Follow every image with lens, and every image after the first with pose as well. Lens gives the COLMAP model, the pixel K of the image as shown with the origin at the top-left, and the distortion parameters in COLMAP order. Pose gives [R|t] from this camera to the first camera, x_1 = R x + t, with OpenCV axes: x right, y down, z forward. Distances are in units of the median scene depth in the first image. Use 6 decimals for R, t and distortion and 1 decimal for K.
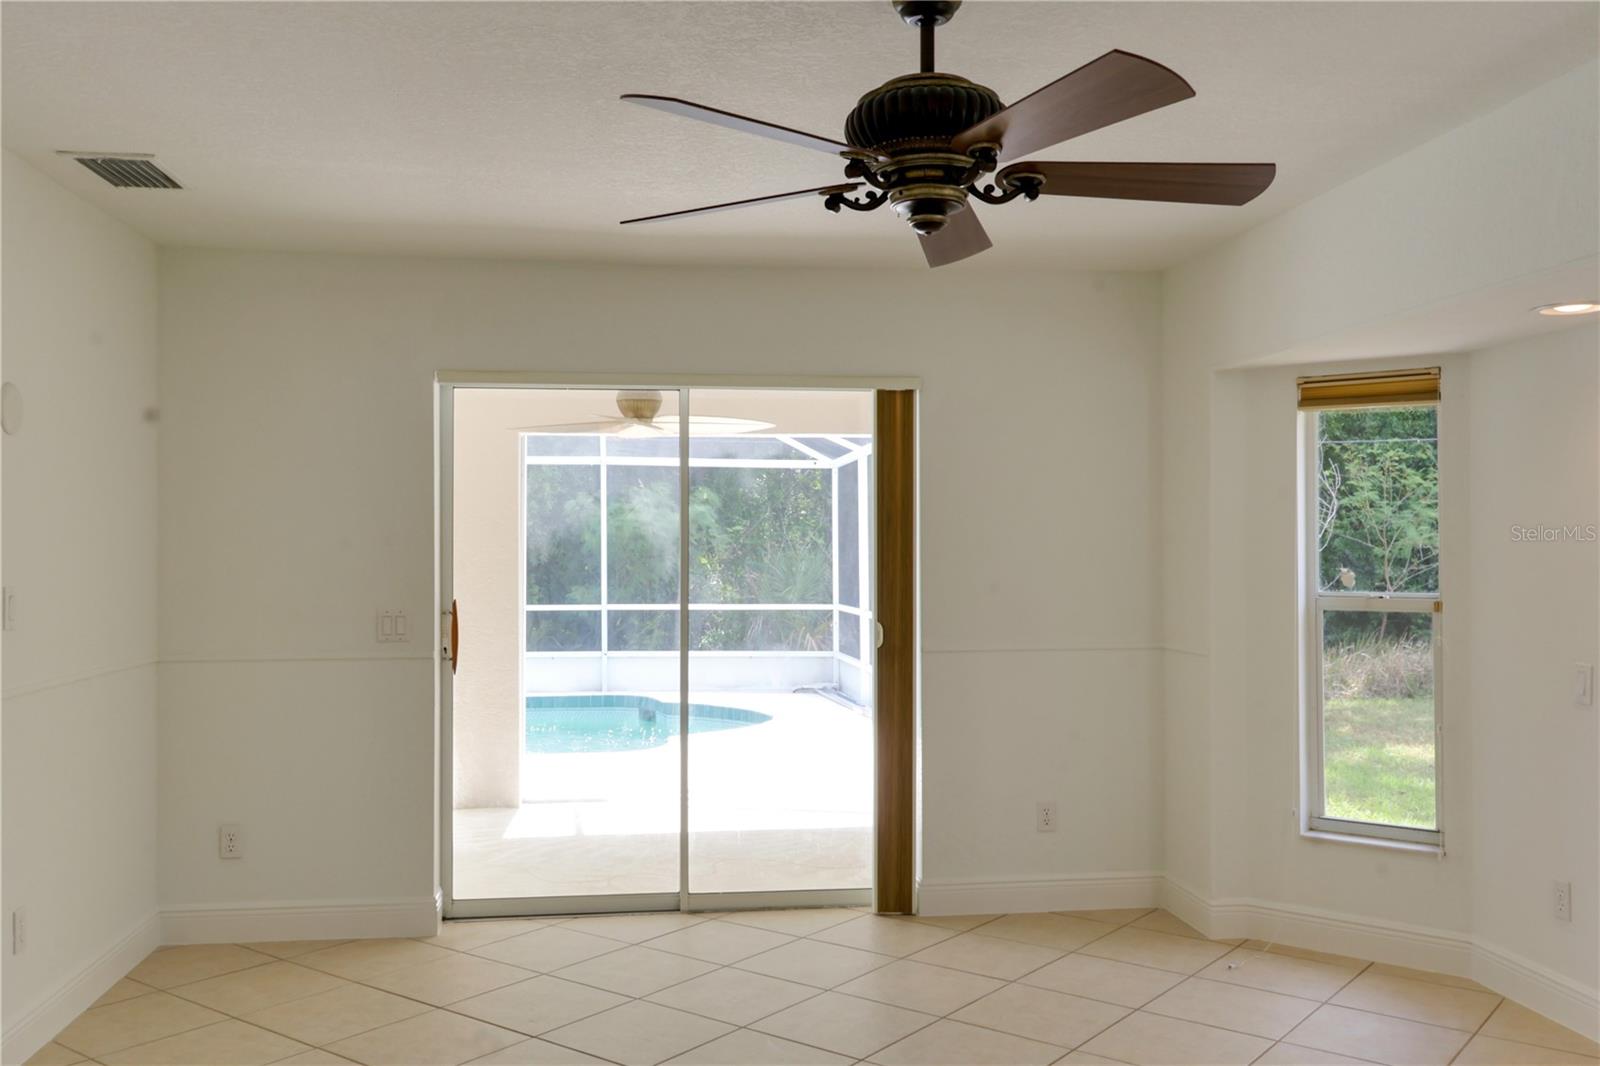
lens RADIAL K [[1366.1, 0, 779.6], [0, 1366.1, 528.0], [0, 0, 1]] dist [-0.004783, -0.012862]
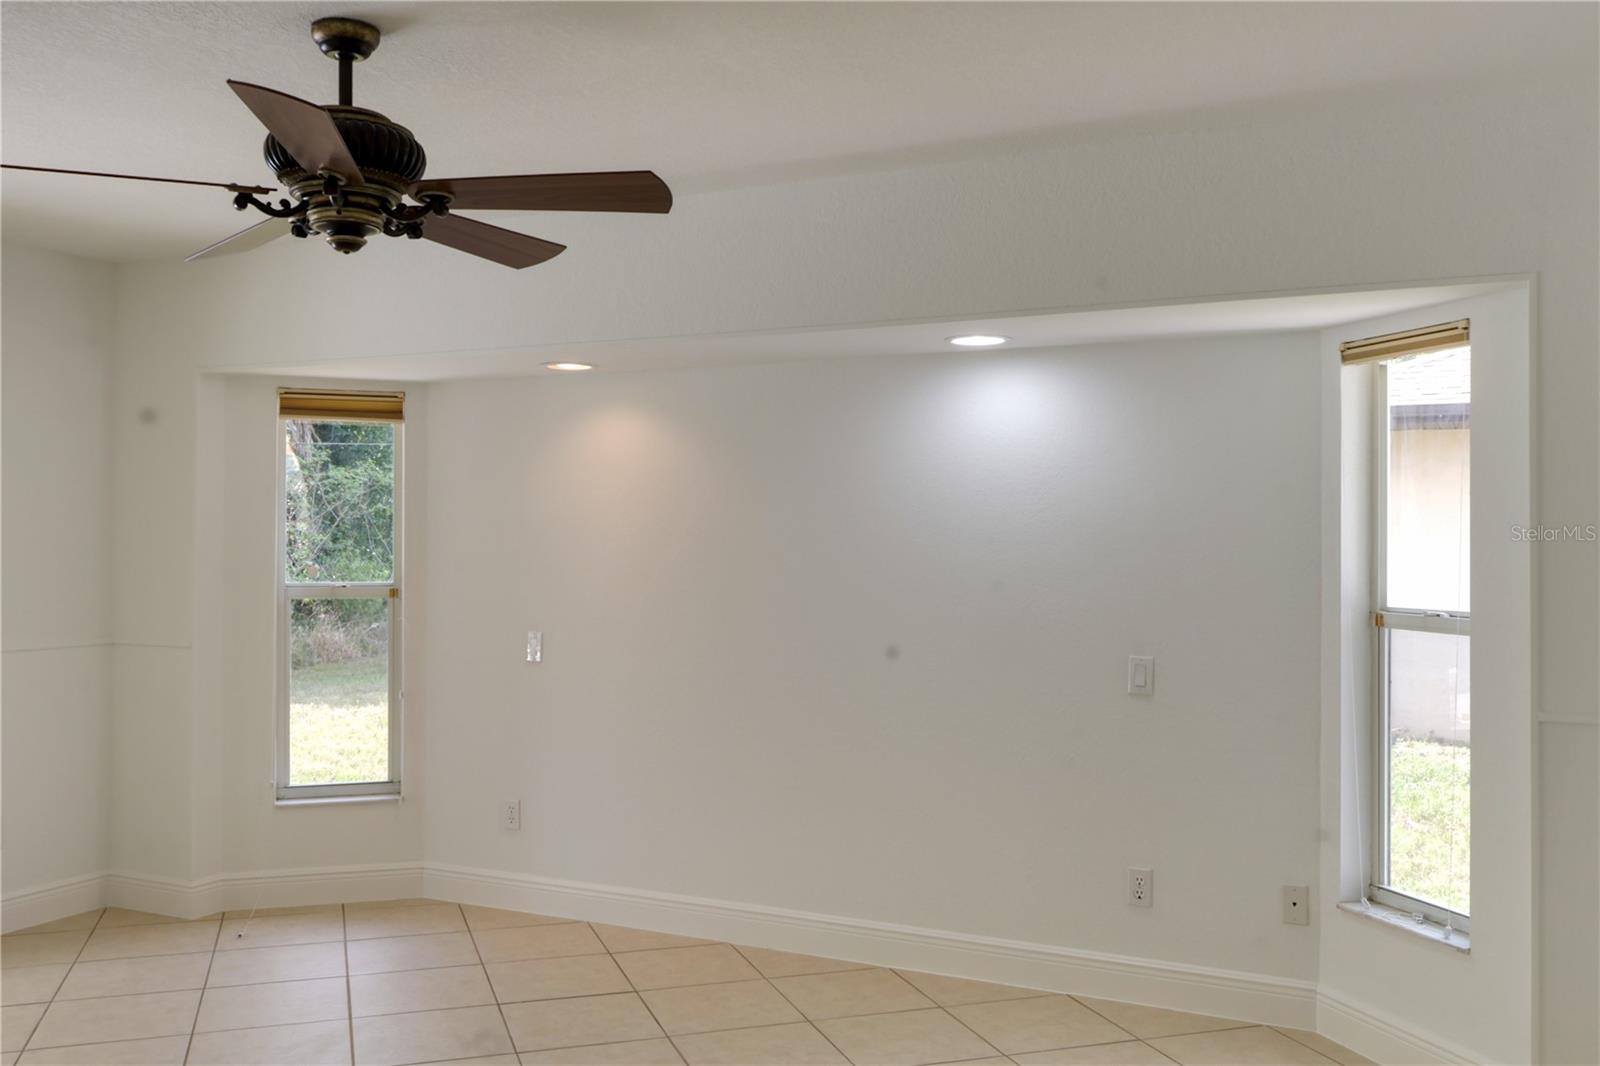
lens RADIAL K [[1366.1, 0, 779.6], [0, 1366.1, 528.0], [0, 0, 1]] dist [-0.004783, -0.012862]
pose [[0.546473, 0.013505, 0.837368, -0.333997], [-0.018169, 0.999826, -0.004268, -0.000199], [-0.837279, -0.012882, 0.546623, 0.067213]]
